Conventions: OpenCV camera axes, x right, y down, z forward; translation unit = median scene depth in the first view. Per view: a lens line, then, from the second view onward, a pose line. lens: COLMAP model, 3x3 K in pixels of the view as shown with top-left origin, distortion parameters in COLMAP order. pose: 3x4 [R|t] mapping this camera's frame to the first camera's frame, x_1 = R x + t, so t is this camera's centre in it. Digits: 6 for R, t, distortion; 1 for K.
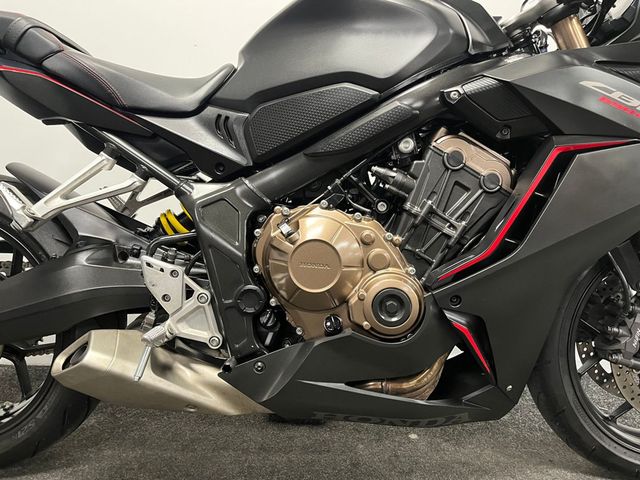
lens RADIAL K [[484.3, 0, 325.6], [0, 484.3, 237.2], [0, 0, 1]] dist [0.058218, -0.080959]
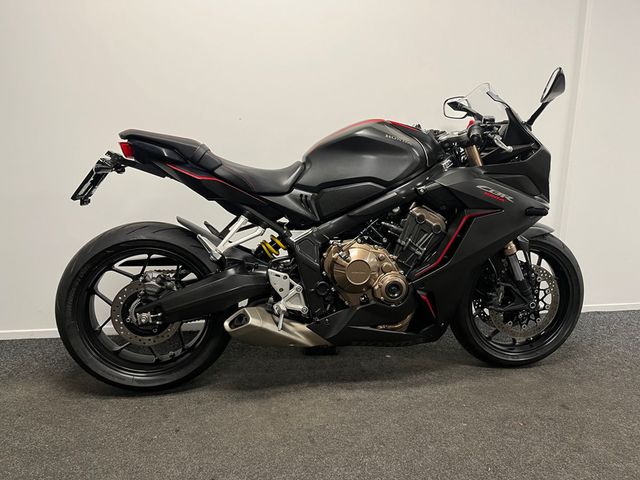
lens RADIAL K [[484.3, 0, 320.7], [0, 484.3, 243.4], [0, 0, 1]] dist [0.058218, -0.080959]
pose [[0.983920, -0.032375, 0.175652, -0.512482], [0.017188, 0.996034, 0.087300, -0.234889], [-0.177782, -0.082877, 0.980574, -0.952244]]
